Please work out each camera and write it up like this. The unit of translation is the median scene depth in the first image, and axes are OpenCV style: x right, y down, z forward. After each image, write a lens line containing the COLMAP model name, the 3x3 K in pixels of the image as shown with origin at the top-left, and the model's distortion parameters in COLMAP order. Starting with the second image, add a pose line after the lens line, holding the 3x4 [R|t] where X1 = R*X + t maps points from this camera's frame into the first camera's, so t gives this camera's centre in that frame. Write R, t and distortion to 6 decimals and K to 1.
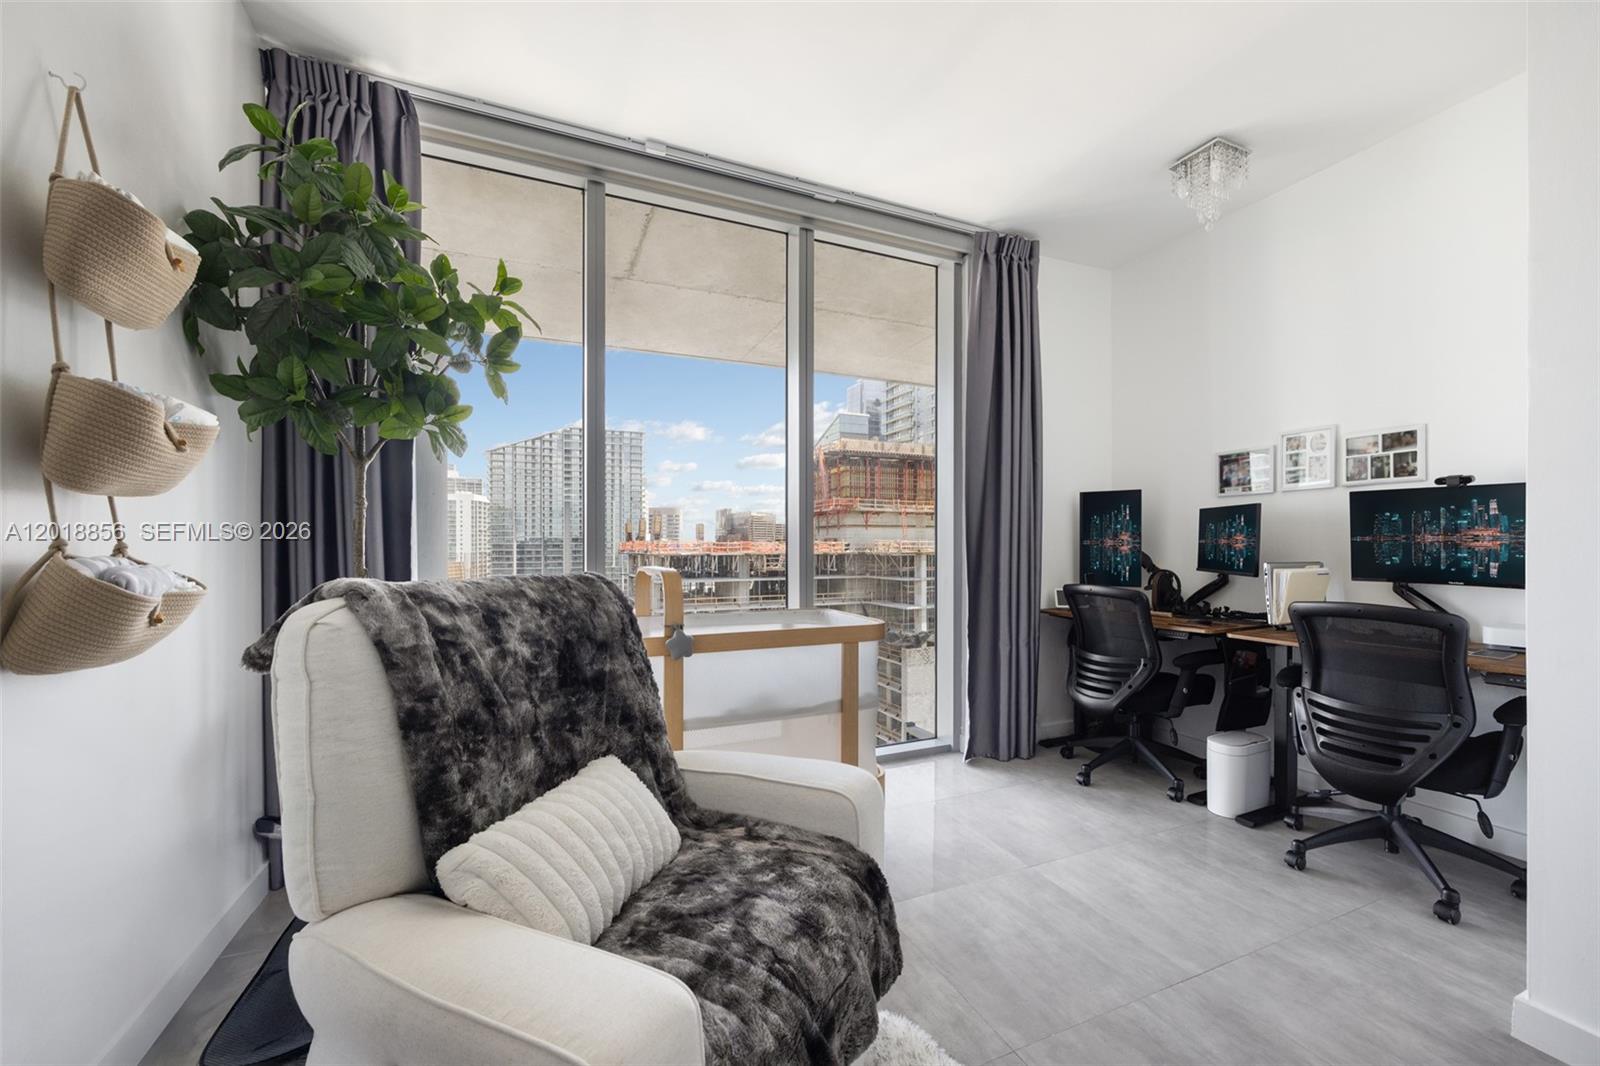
lens RADIAL K [[617.9, 0, 804.8], [0, 617.9, 553.5], [0, 0, 1]] dist [-0.000688, -0.000089]
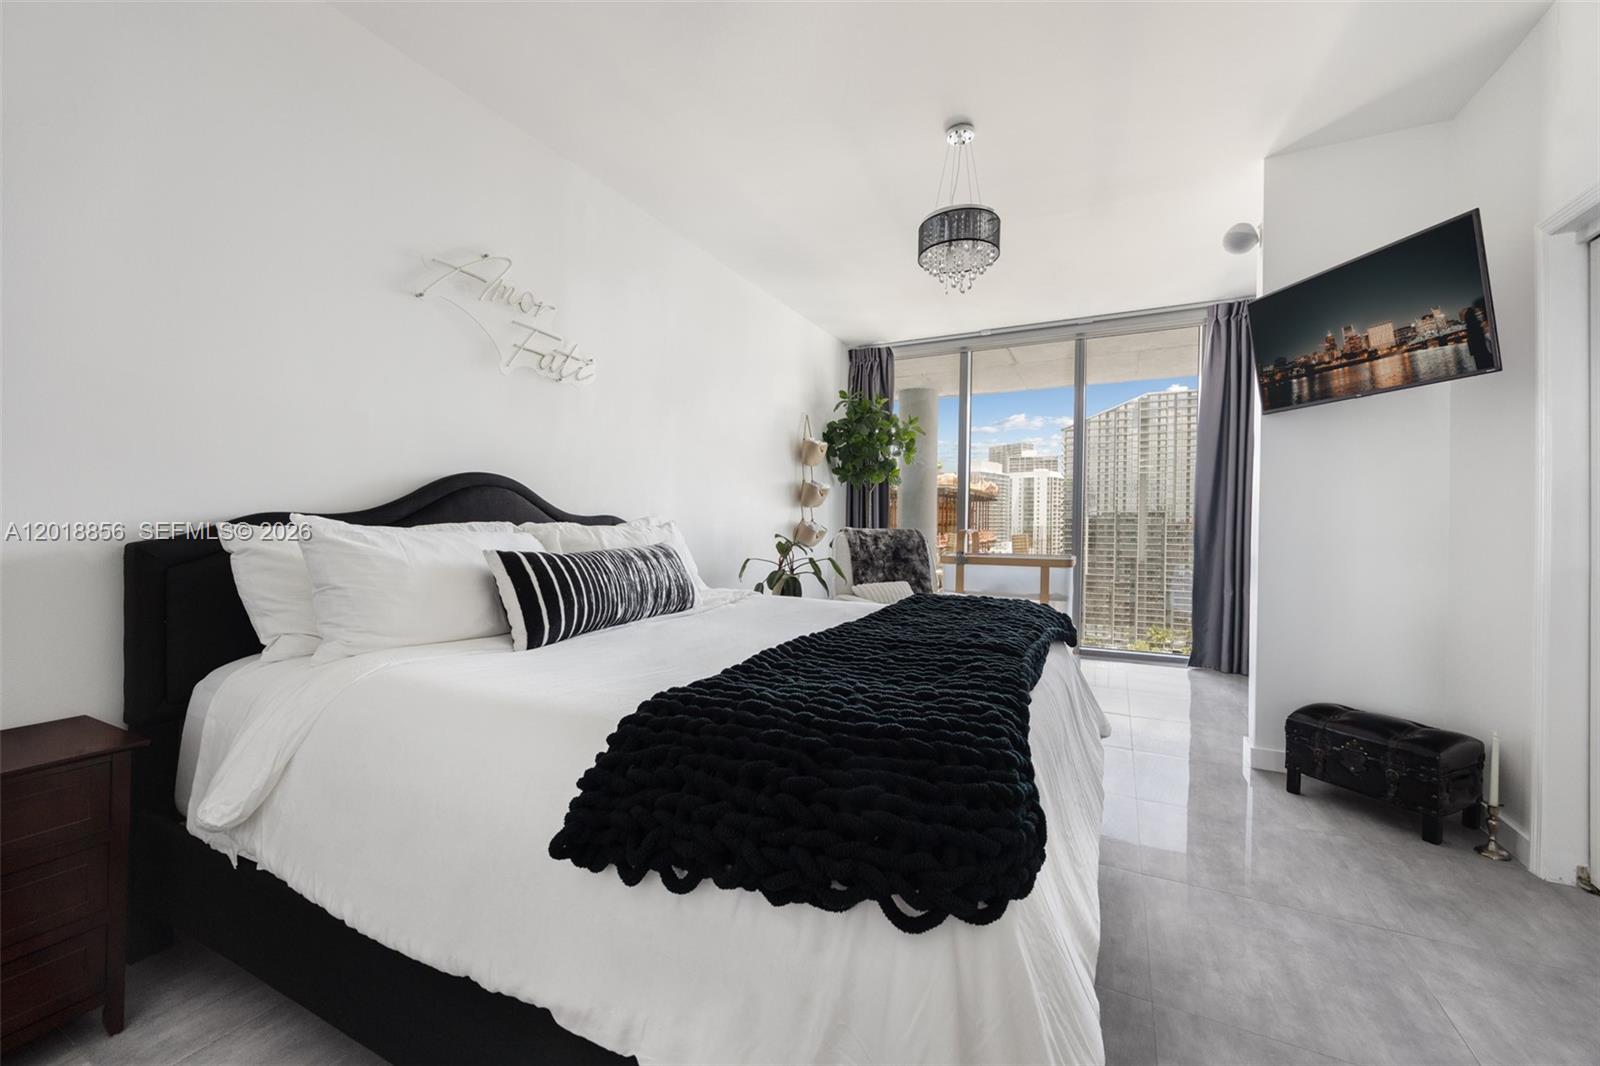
lens RADIAL K [[617.9, 0, 804.8], [0, 617.9, 553.5], [0, 0, 1]] dist [-0.000688, -0.000089]
pose [[0.644916, 0.045563, -0.762894, 1.264956], [-0.014037, 0.998759, 0.047783, 0.011488], [0.764124, -0.020108, 0.644755, -1.070465]]
